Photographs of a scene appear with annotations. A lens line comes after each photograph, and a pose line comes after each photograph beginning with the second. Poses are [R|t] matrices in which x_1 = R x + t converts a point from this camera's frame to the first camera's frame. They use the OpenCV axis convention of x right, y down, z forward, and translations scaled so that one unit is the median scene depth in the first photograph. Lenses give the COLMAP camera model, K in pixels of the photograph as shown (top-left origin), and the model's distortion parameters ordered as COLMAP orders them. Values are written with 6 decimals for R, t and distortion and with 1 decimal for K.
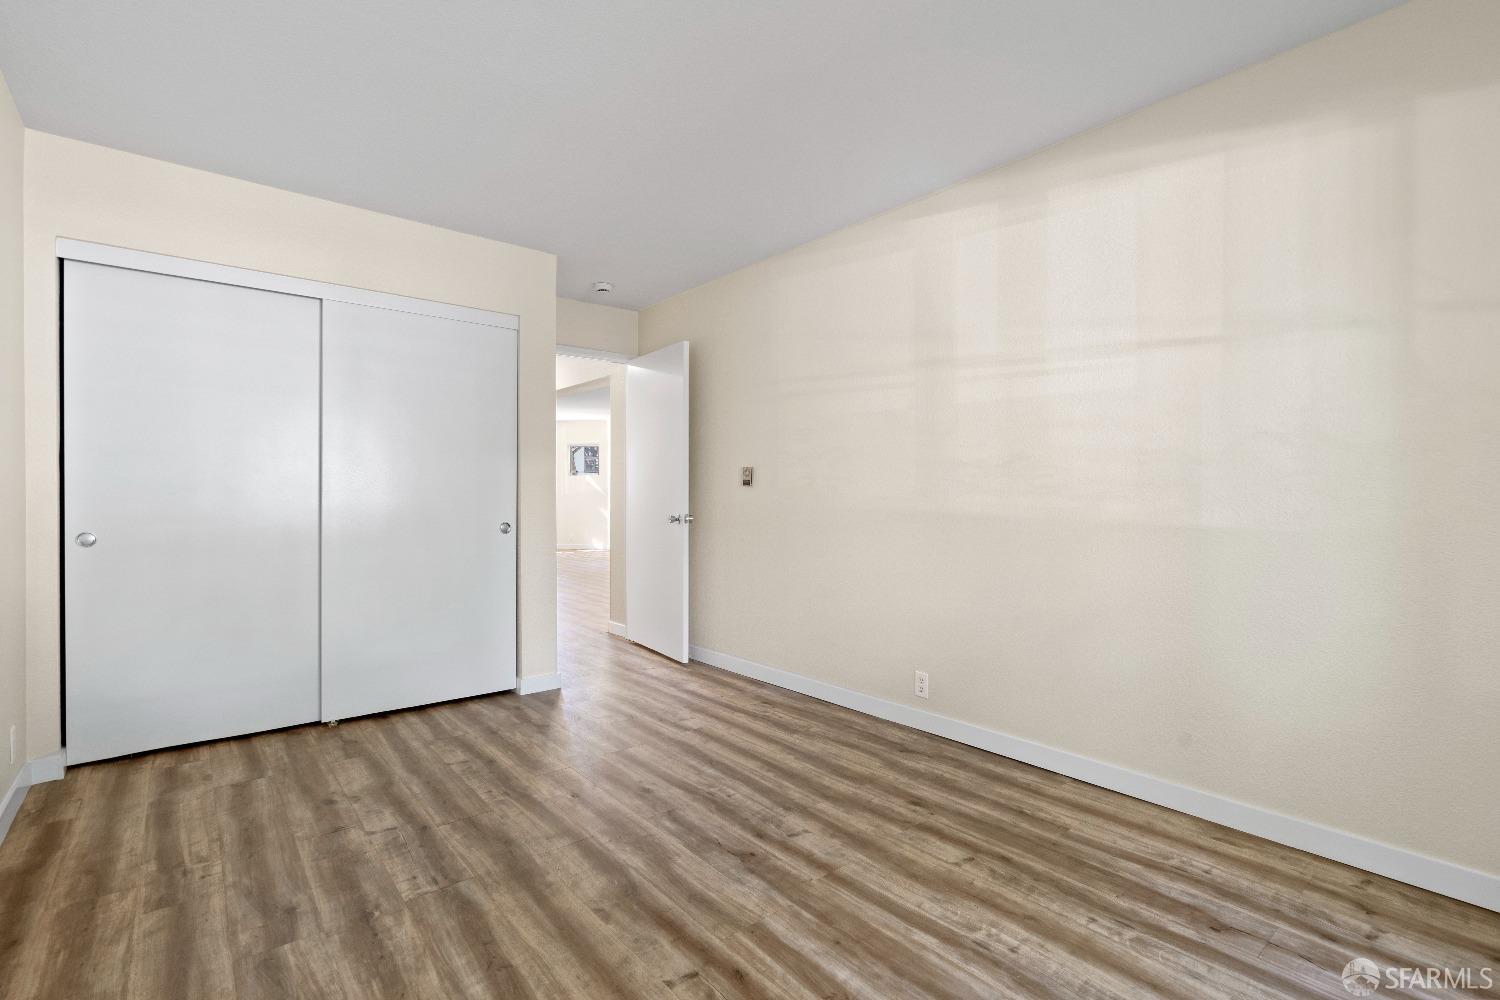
lens RADIAL K [[690.6, 0, 753.7], [0, 690.6, 491.7], [0, 0, 1]] dist [-0.001345, 0.000430]
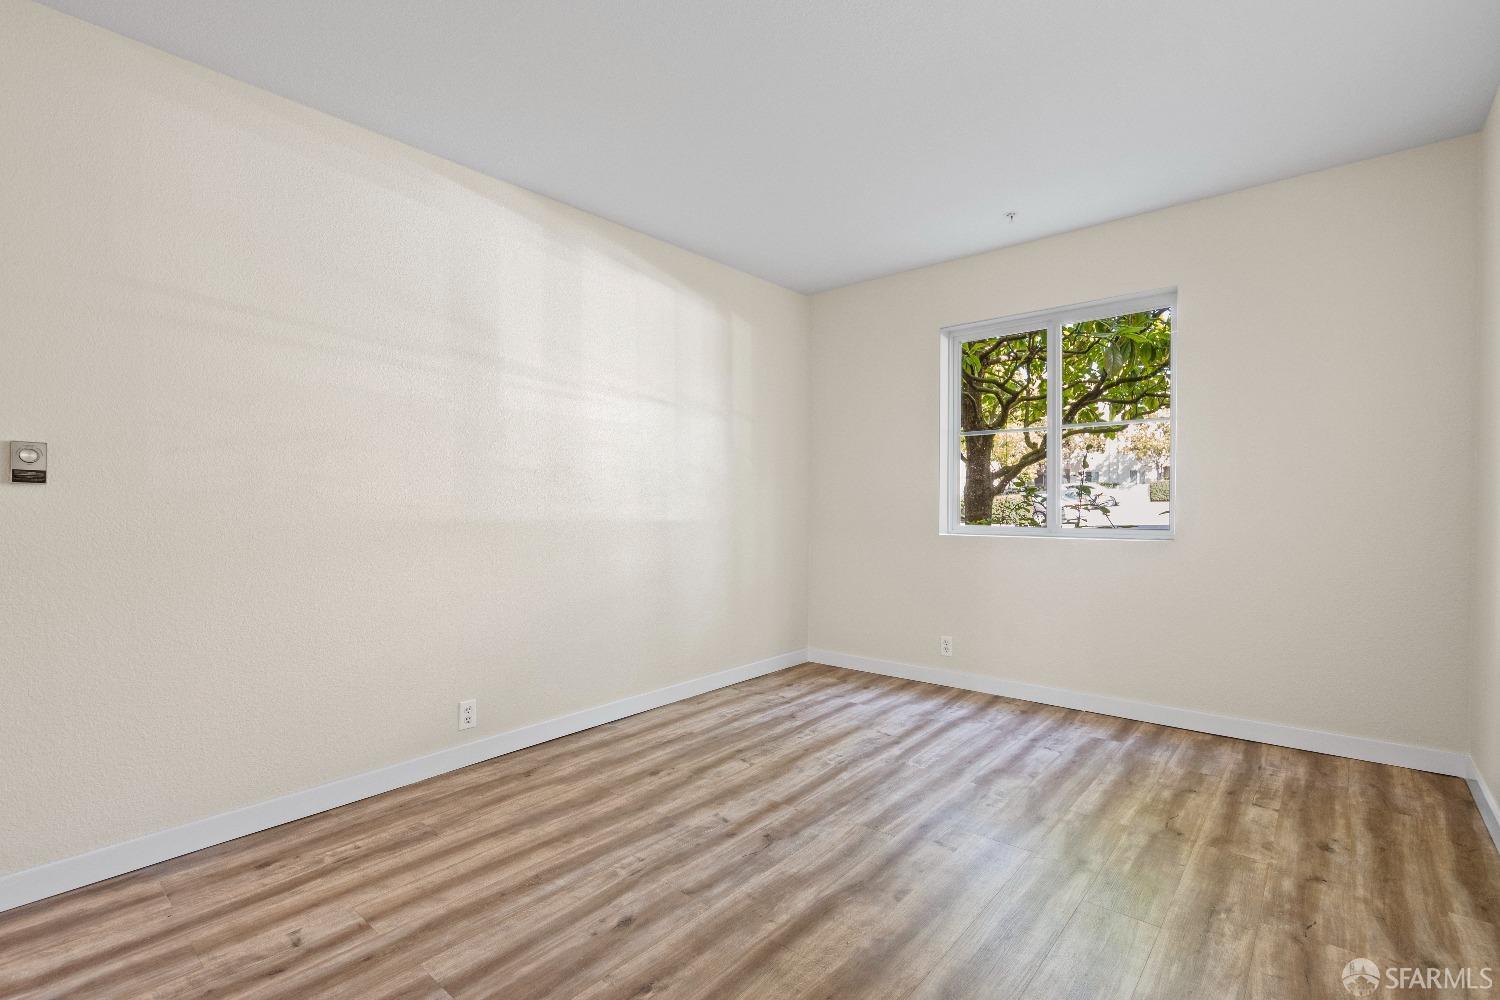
lens RADIAL K [[682.3, 0, 742.1], [0, 682.3, 502.9], [0, 0, 1]] dist [-0.002556, 0.001005]
pose [[-0.158180, -0.000853, 0.987410, -0.997514], [0.000920, 0.999999, 0.001011, 0.009284], [-0.987410, 0.001068, -0.158179, 1.158399]]
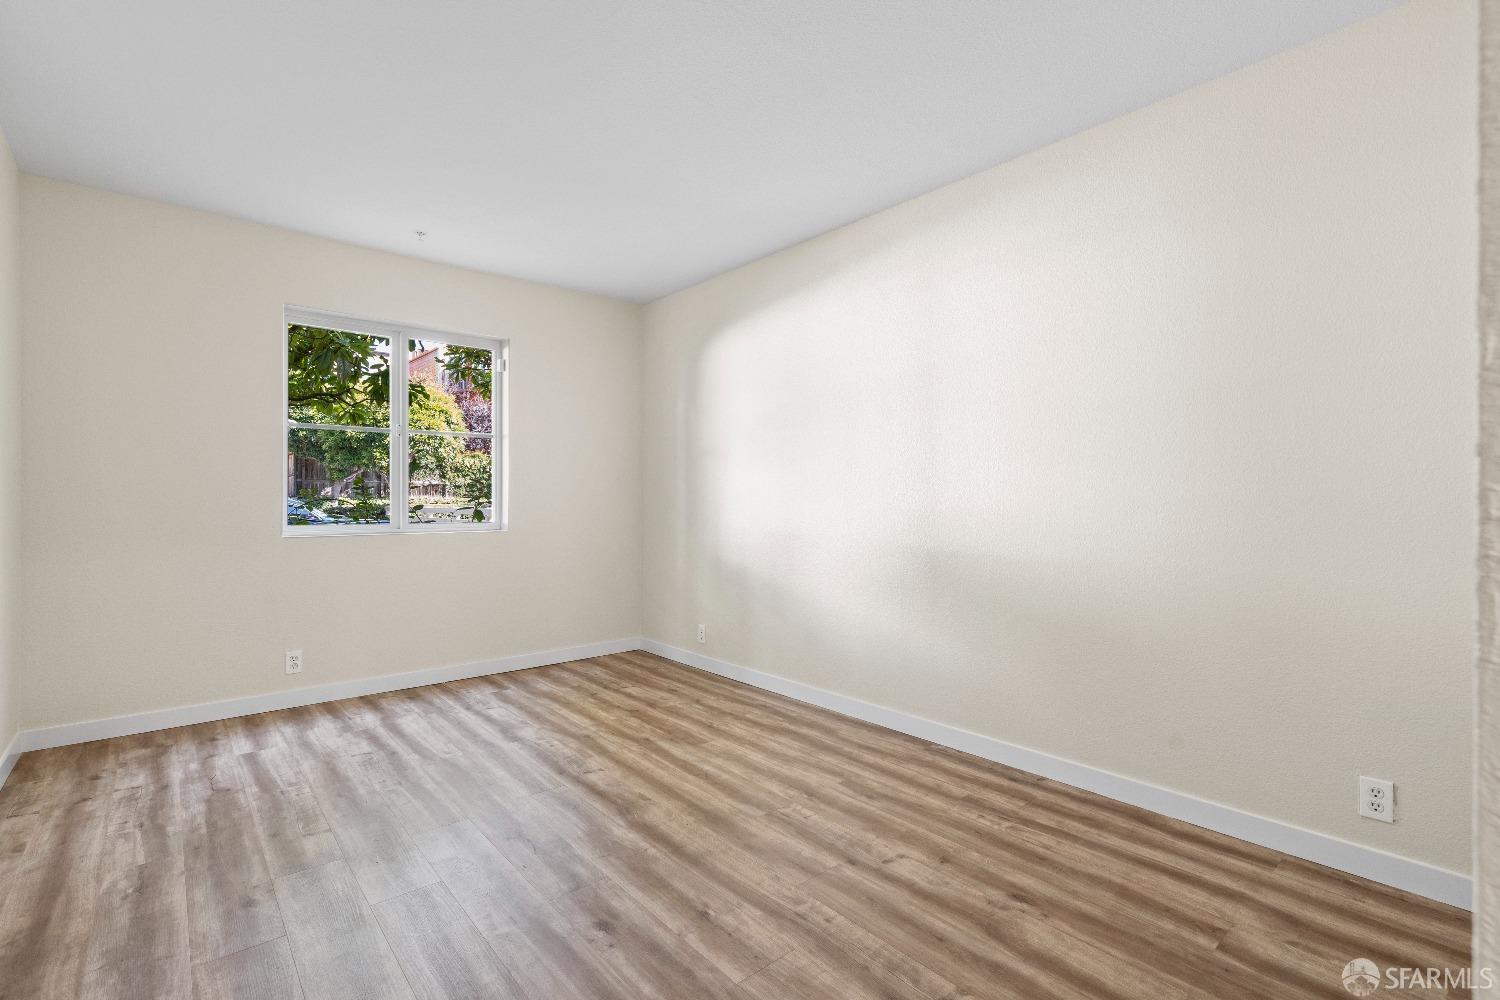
lens RADIAL K [[682.3, 0, 742.1], [0, 682.3, 502.9], [0, 0, 1]] dist [-0.002556, 0.001005]
pose [[-0.999988, -0.000508, -0.004945, -0.338485], [-0.000510, 1.000000, 0.000463, 0.013995], [0.004945, 0.000466, -0.999988, 1.959867]]
